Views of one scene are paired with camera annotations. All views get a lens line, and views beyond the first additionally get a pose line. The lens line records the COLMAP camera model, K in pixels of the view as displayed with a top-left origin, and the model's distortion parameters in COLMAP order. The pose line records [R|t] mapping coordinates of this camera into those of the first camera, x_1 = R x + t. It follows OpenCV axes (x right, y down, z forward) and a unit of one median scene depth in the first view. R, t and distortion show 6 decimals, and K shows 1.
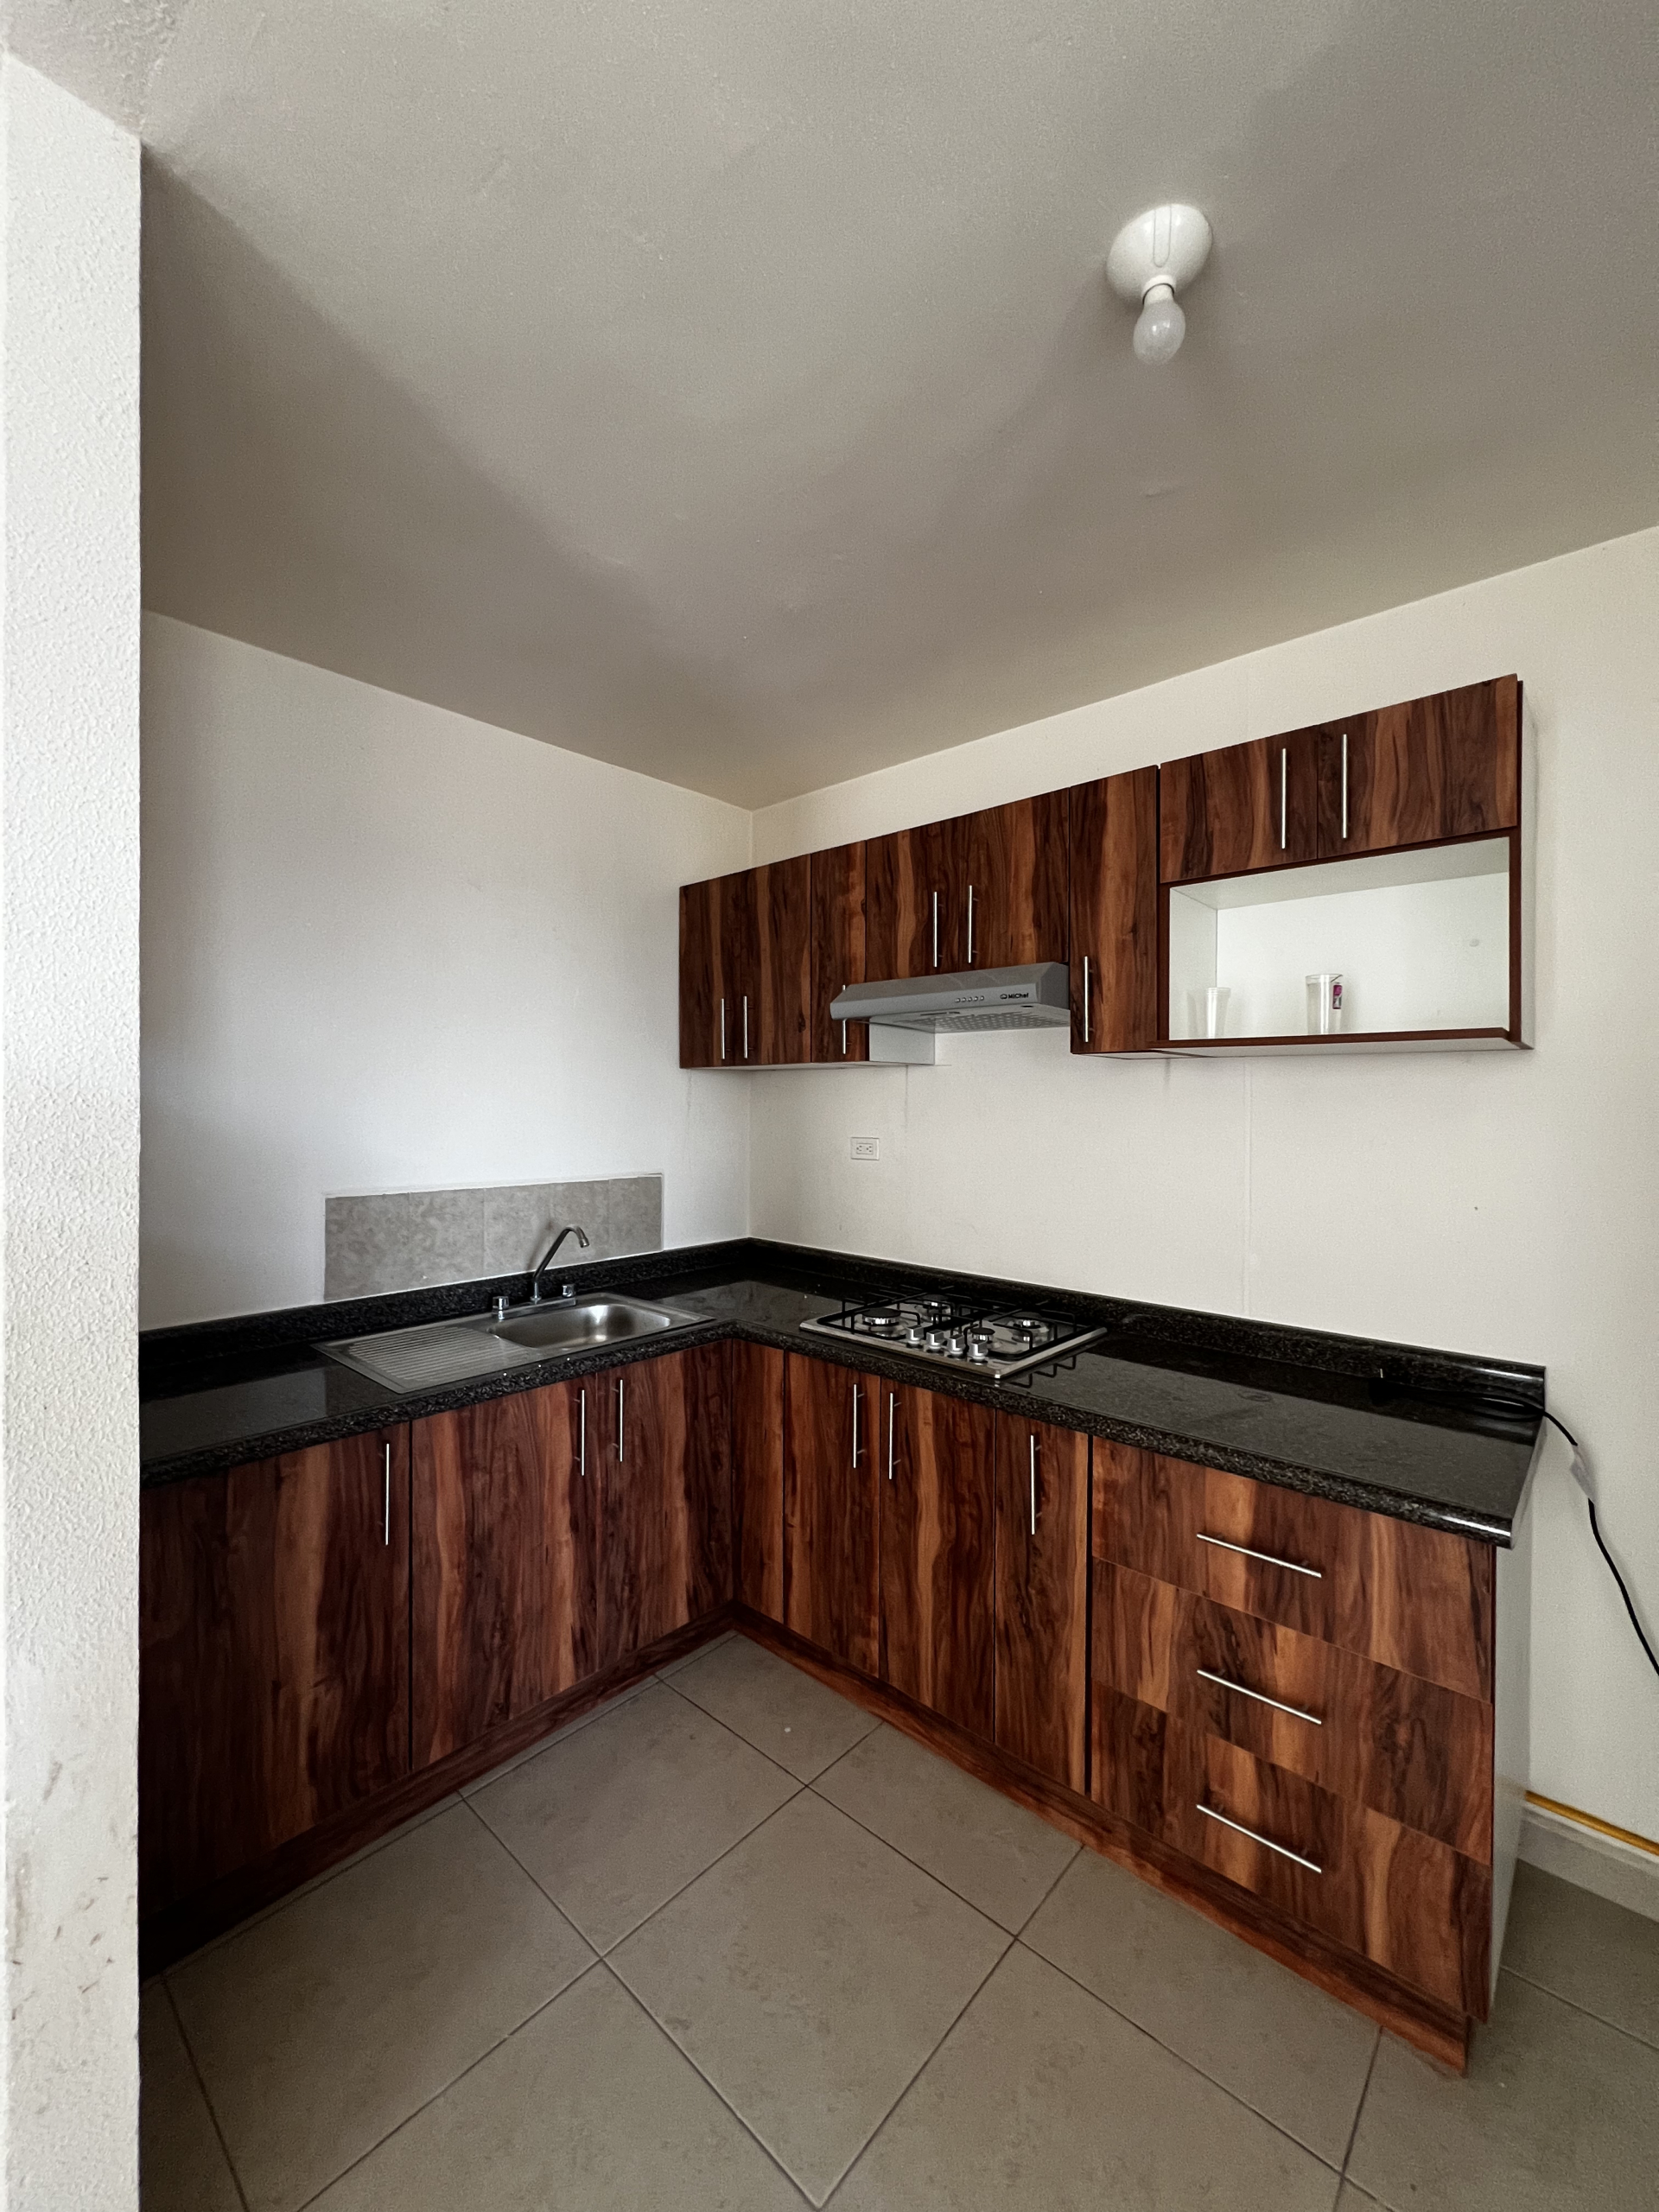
lens RADIAL K [[882.6, 0, 836.1], [0, 882.6, 1103.9], [0, 0, 1]] dist [-0.002646, 0.000597]
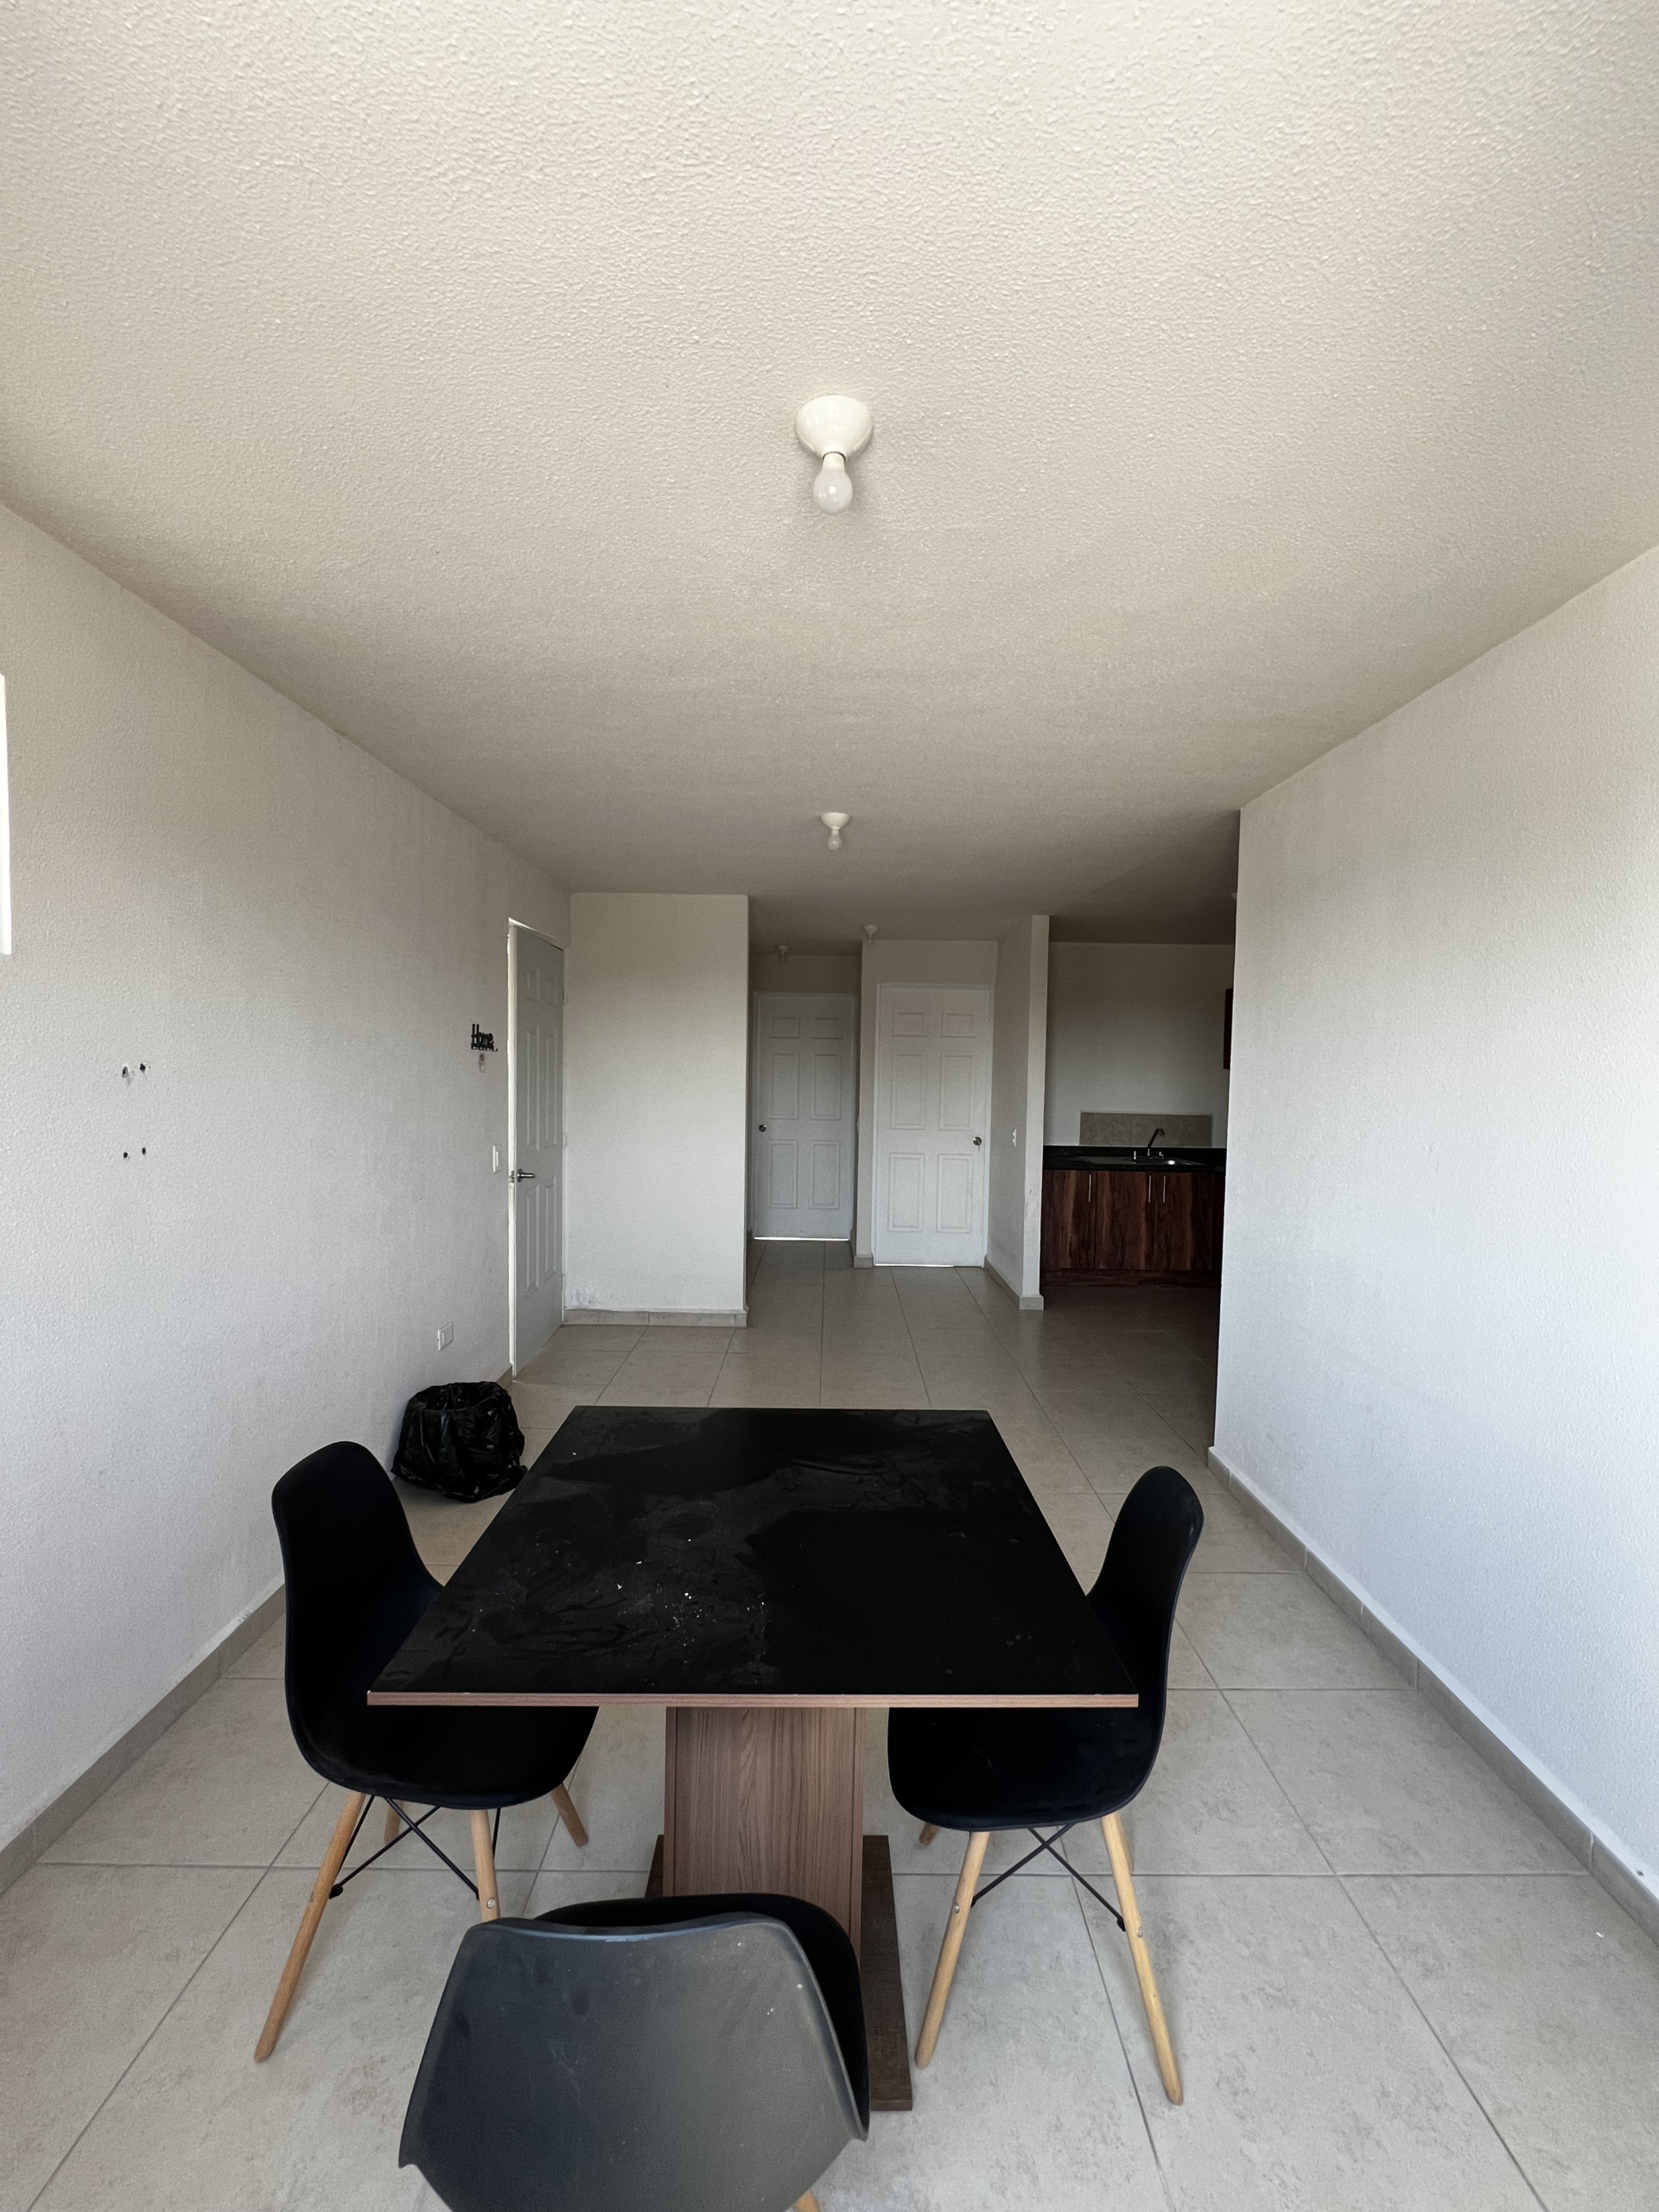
lens RADIAL K [[882.6, 0, 836.1], [0, 882.6, 1103.9], [0, 0, 1]] dist [-0.002646, 0.000597]
pose [[0.672671, 0.035378, -0.739096, 1.305695], [-0.018637, 0.999350, 0.030873, -0.004367], [0.739707, -0.006992, 0.672892, -1.986442]]
